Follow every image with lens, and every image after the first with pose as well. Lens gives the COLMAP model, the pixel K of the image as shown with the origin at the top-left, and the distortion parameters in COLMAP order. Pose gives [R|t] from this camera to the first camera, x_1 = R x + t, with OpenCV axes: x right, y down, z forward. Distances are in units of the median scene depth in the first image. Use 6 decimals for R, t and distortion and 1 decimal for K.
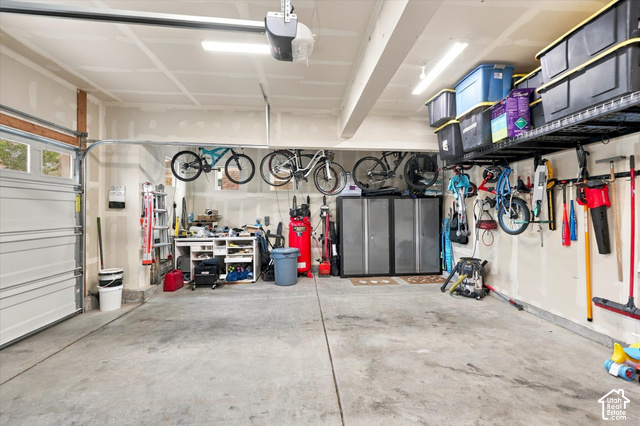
lens RADIAL K [[258.0, 0, 322.9], [0, 258.0, 212.2], [0, 0, 1]] dist [0.000002, -0.000023]
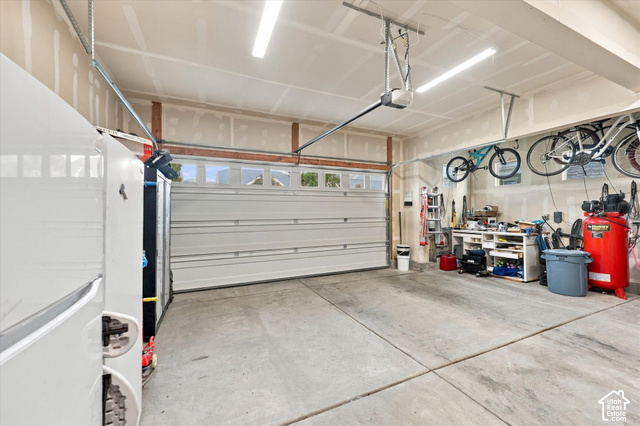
lens RADIAL K [[258.0, 0, 322.9], [0, 258.0, 212.2], [0, 0, 1]] dist [0.000002, -0.000023]
pose [[0.352676, -0.003817, -0.935738, 0.439868], [0.006422, 0.999978, -0.001659, 0.020669], [0.935723, -0.005424, 0.352693, -0.009752]]
